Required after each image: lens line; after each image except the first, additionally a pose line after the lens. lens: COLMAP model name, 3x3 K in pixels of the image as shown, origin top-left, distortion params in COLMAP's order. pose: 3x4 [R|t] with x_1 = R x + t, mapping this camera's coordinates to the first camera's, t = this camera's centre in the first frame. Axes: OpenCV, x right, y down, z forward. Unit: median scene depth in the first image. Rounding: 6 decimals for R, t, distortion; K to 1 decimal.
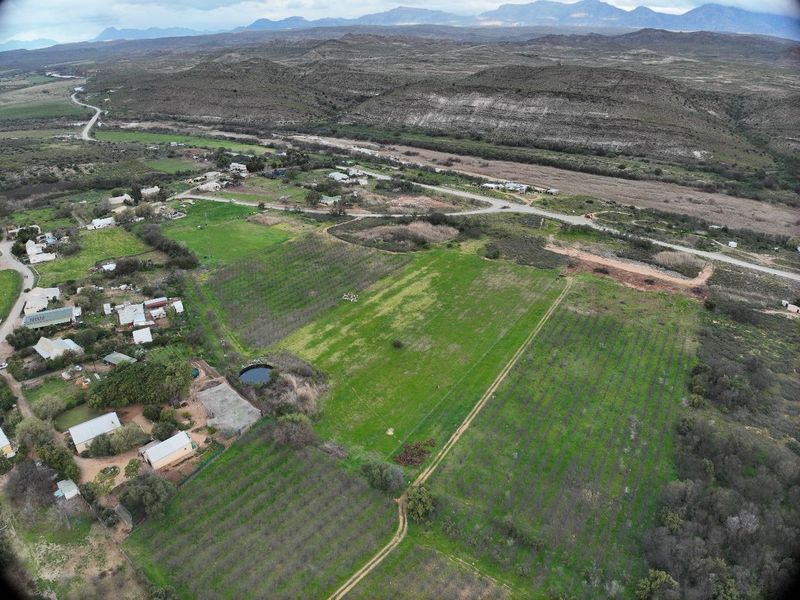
lens RADIAL K [[559.5, 0, 400.0], [0, 559.5, 300.0], [0, 0, 1]] dist [-0.091416, -0.030662]
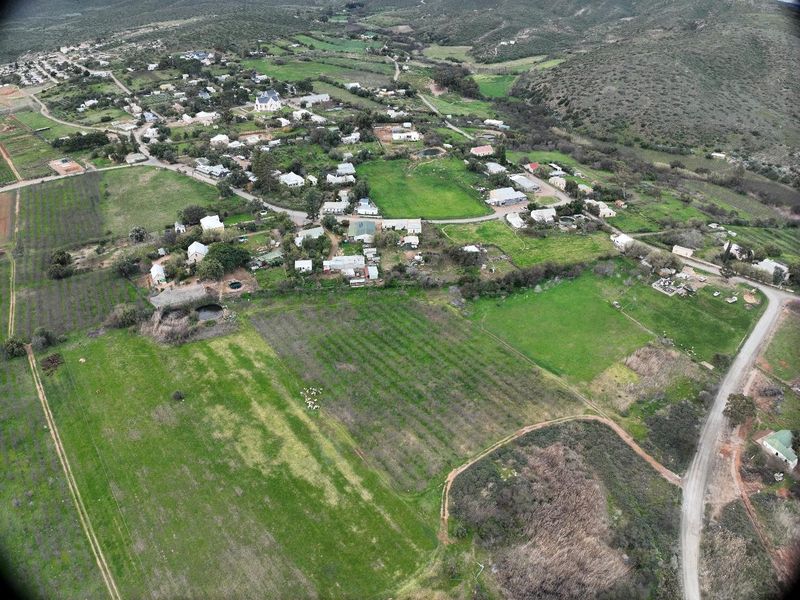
lens RADIAL K [[559.5, 0, 400.0], [0, 559.5, 300.0], [0, 0, 1]] dist [-0.091416, -0.030662]
pose [[-0.360864, 0.484247, -0.797046, 0.299292], [-0.409925, 0.685291, 0.601944, -0.426446], [0.837698, 0.543949, -0.048792, 0.731202]]
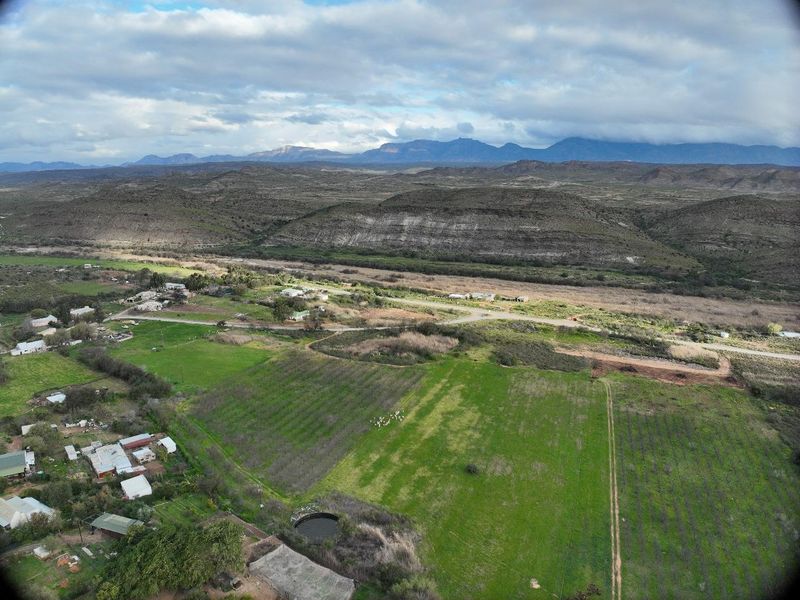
lens RADIAL K [[559.5, 0, 400.0], [0, 559.5, 300.0], [0, 0, 1]] dist [-0.091416, -0.030662]
pose [[0.980277, -0.034722, 0.194554, -0.146119], [0.077519, 0.973108, -0.216912, 0.003577], [-0.181791, 0.227715, 0.956607, 0.113620]]
